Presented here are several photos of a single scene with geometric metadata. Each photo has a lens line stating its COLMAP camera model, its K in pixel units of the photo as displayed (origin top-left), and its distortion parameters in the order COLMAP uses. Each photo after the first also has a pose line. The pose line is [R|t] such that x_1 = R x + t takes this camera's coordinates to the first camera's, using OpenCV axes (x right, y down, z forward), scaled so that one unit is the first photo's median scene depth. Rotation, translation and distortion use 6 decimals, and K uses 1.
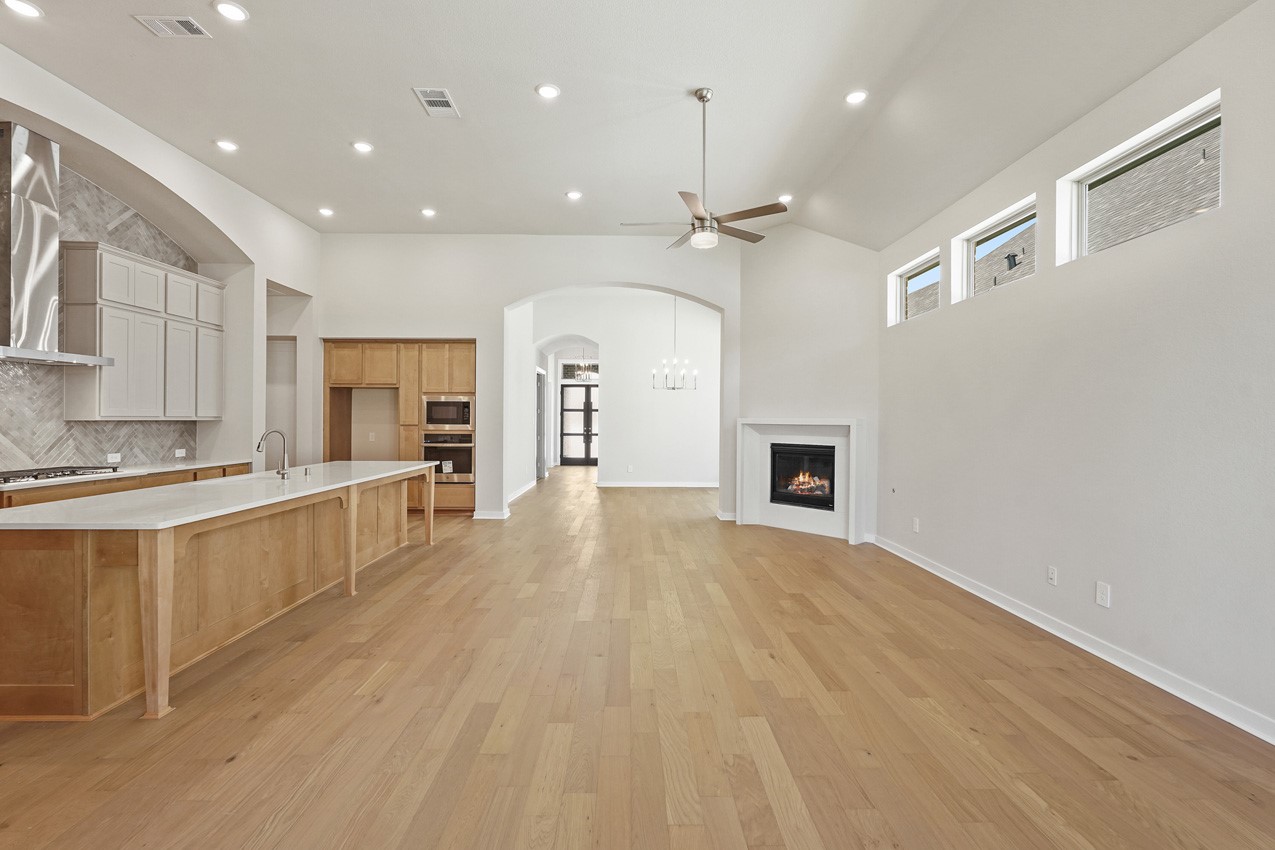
lens RADIAL K [[563.3, 0, 635.2], [0, 563.3, 420.3], [0, 0, 1]] dist [-0.000200, 0.000452]
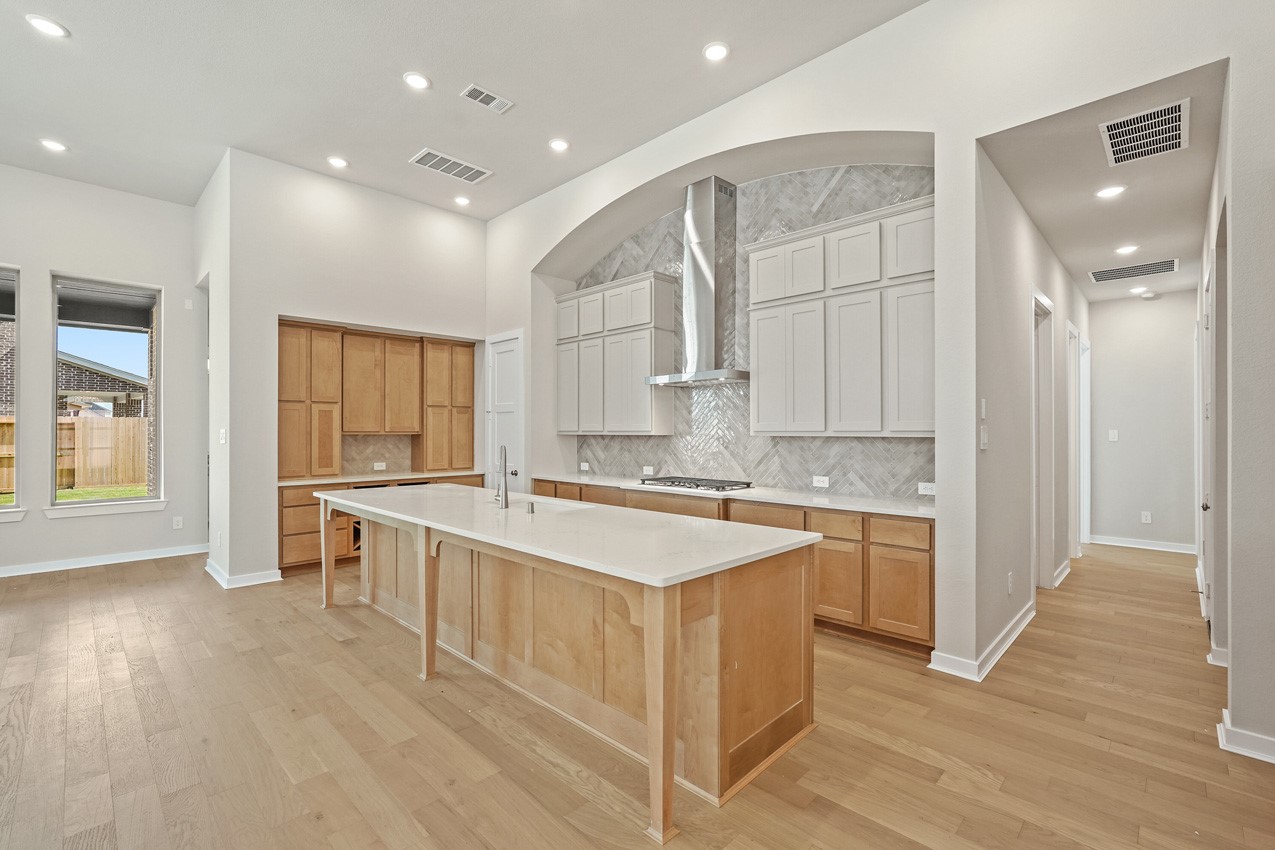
lens RADIAL K [[559.1, 0, 639.9], [0, 559.1, 429.6], [0, 0, 1]] dist [-0.014211, 0.000317]
pose [[-0.703246, -0.008020, -0.710902, -0.137305], [-0.005694, 0.999968, -0.005648, -0.003182], [0.710924, 0.000076, -0.703269, 1.233674]]
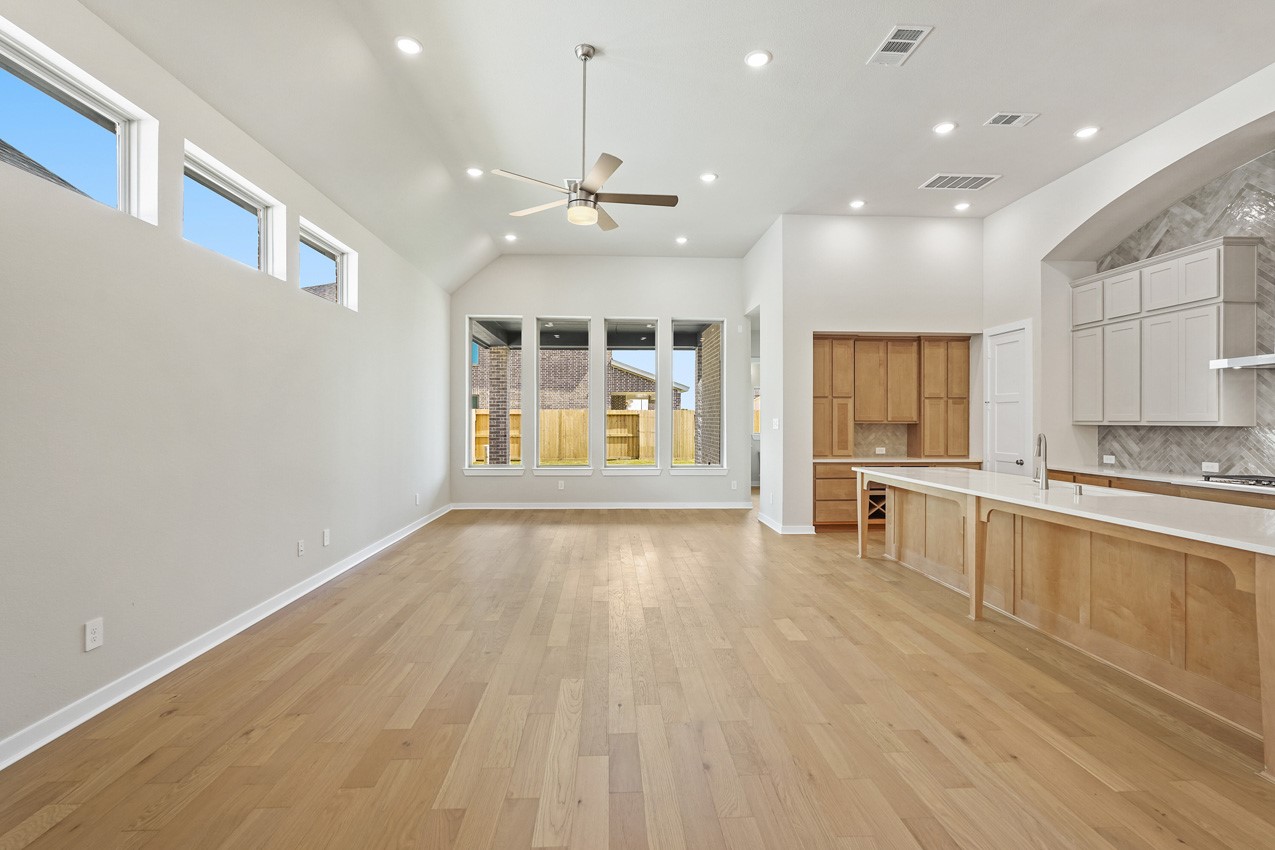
lens RADIAL K [[561.2, 0, 633.6], [0, 561.2, 419.9], [0, 0, 1]] dist [-0.020512, 0.008276]
pose [[-0.999282, -0.009442, -0.036679, 0.052450], [-0.009500, 0.999954, 0.001389, -0.001563], [0.036664, 0.001737, -0.999326, 1.356490]]
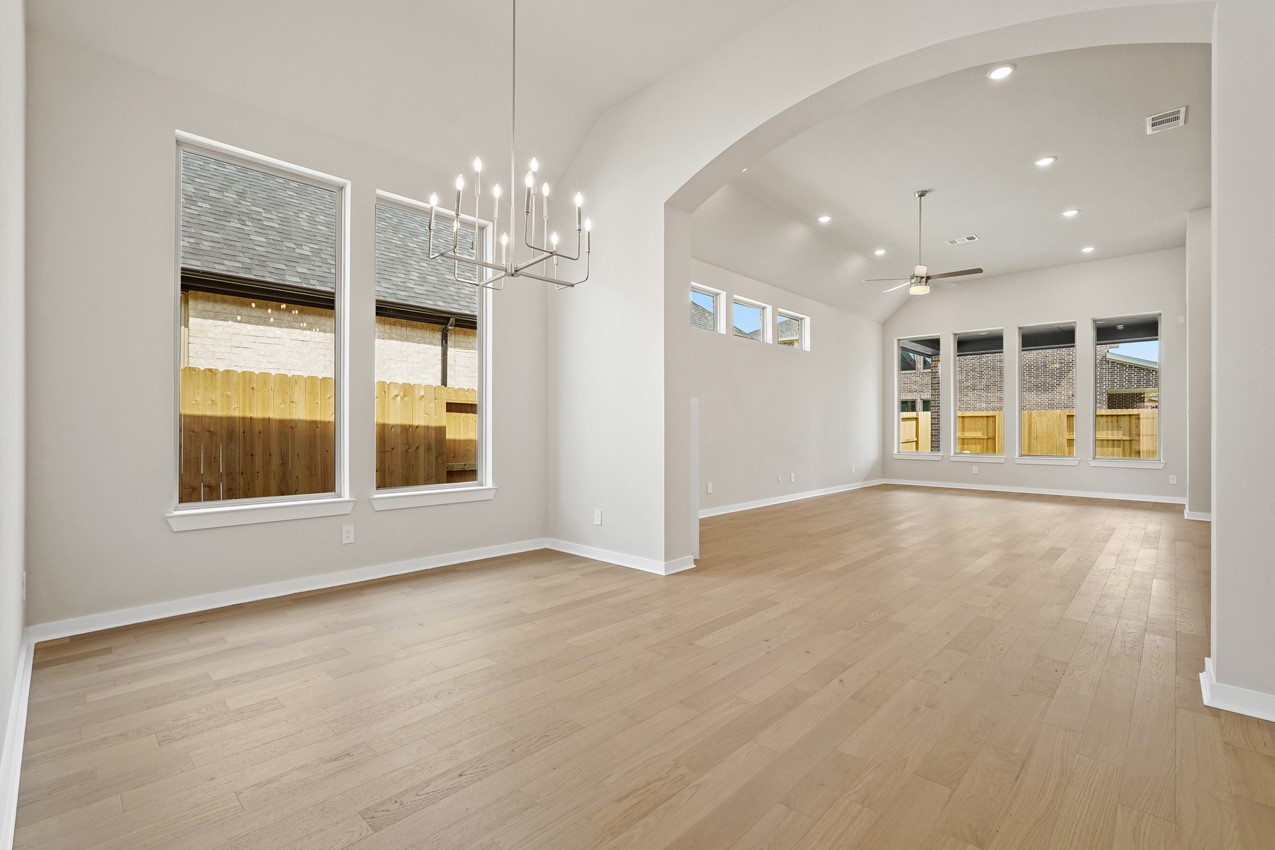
lens RADIAL K [[564.8, 0, 631.8], [0, 564.8, 424.5], [0, 0, 1]] dist [-0.014654, 0.000497]
pose [[-0.709238, -0.005859, 0.704945, -0.285440], [-0.005848, 0.999980, 0.002428, 0.032261], [-0.704945, -0.002400, -0.709258, 1.893676]]
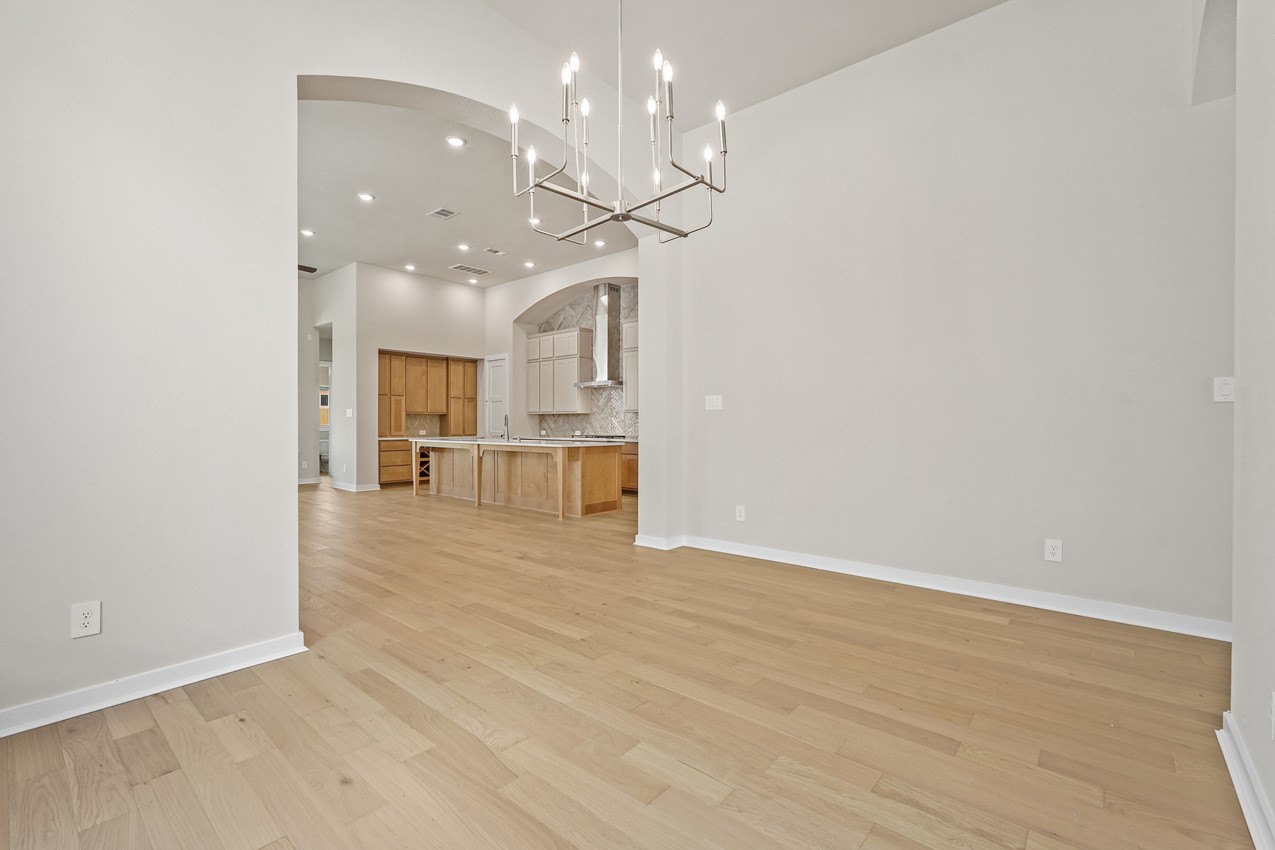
lens RADIAL K [[561.2, 0, 633.6], [0, 561.2, 419.9], [0, 0, 1]] dist [-0.020512, 0.008276]
pose [[-0.664590, -0.011727, -0.747116, 0.367302], [-0.006120, 0.999929, -0.010251, 0.036564], [0.747183, -0.002240, -0.664615, 1.867015]]
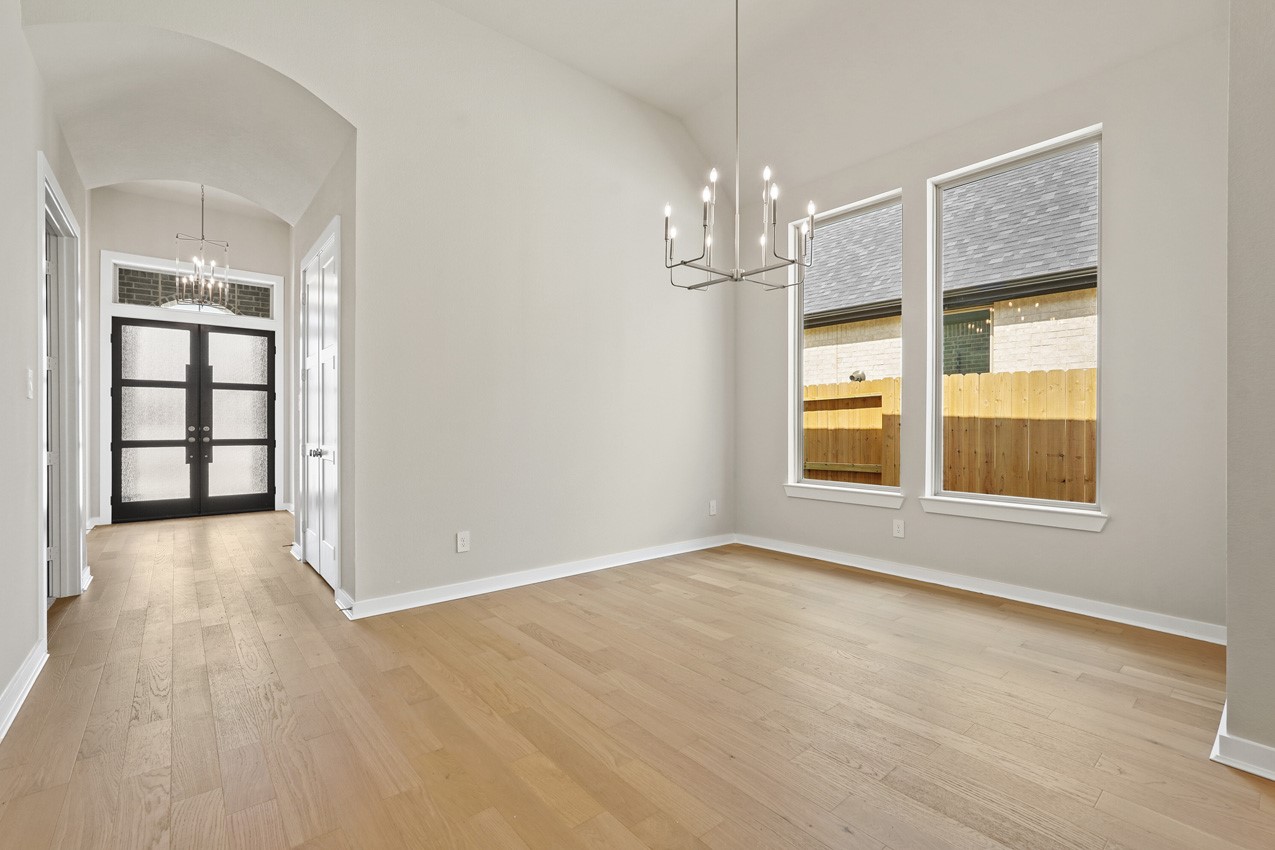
lens RADIAL K [[556.5, 0, 640.6], [0, 556.5, 423.1], [0, 0, 1]] dist [-0.014831, -0.000008]
pose [[0.770688, -0.005579, 0.637188, -0.256460], [0.006124, 0.999980, 0.001349, 0.033053], [-0.637183, 0.002863, 0.770707, 1.313426]]
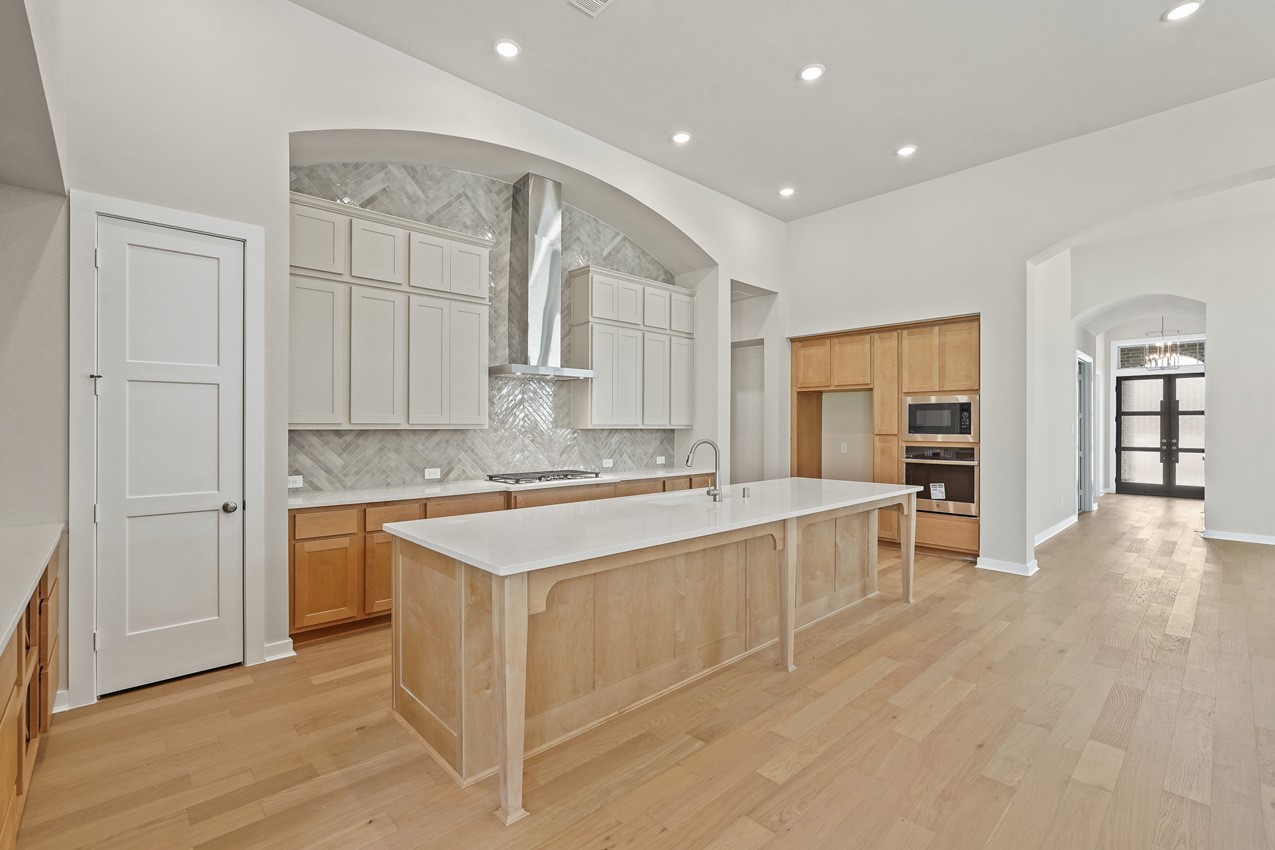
lens RADIAL K [[564.8, 0, 631.8], [0, 564.8, 424.5], [0, 0, 1]] dist [-0.014654, 0.000497]
pose [[0.674791, -0.005338, -0.737990, -0.075272], [0.000256, 0.999975, -0.006999, -0.000283], [0.738009, 0.004534, 0.674776, 0.261871]]
